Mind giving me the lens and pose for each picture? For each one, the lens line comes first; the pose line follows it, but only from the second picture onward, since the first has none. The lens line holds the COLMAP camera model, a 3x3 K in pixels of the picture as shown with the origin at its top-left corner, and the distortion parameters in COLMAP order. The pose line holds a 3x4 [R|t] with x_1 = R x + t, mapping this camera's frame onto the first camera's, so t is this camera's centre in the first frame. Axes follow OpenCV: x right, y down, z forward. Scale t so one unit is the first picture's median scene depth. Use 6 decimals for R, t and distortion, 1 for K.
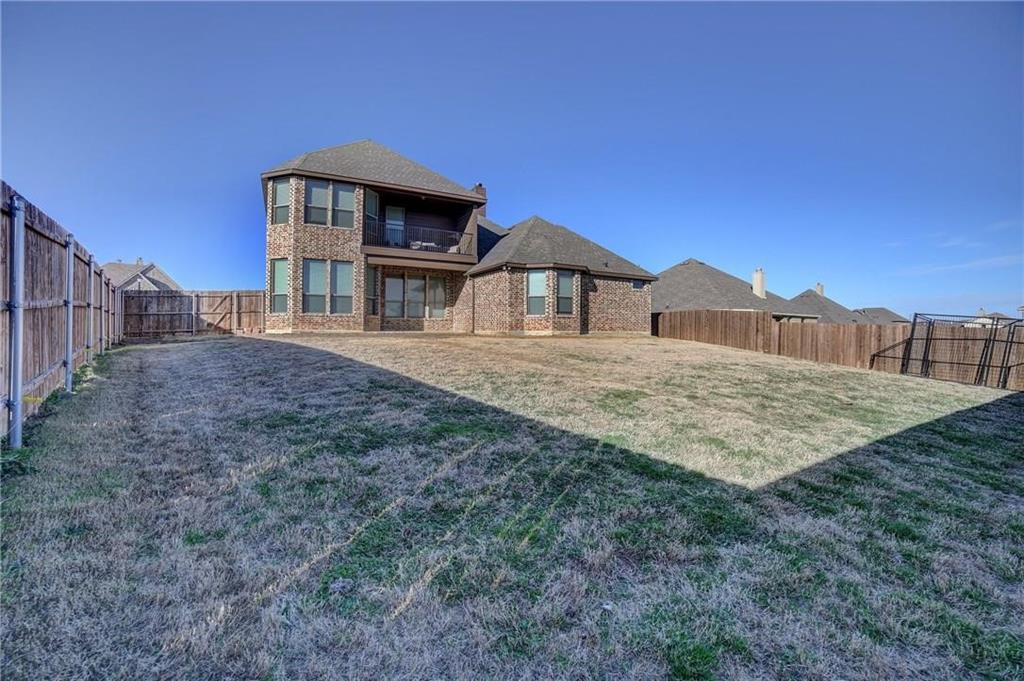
lens RADIAL K [[453.5, 0, 517.7], [0, 453.5, 335.8], [0, 0, 1]] dist [-0.005903, -0.000573]
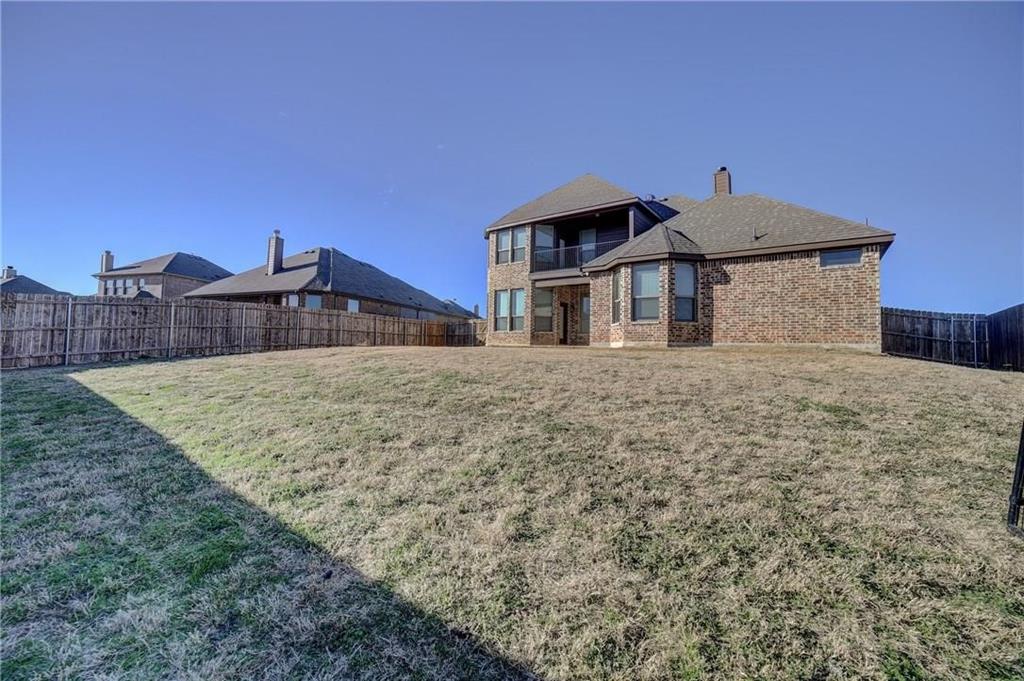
lens RADIAL K [[435.2, 0, 512.0], [0, 435.2, 340.5], [0, 0, 1]] dist [-0.001411, 0.000169]
pose [[0.390980, -0.018310, -0.920217, 0.699208], [-0.024176, 0.999253, -0.030155, 0.014719], [0.920081, 0.034038, 0.390246, 0.510491]]
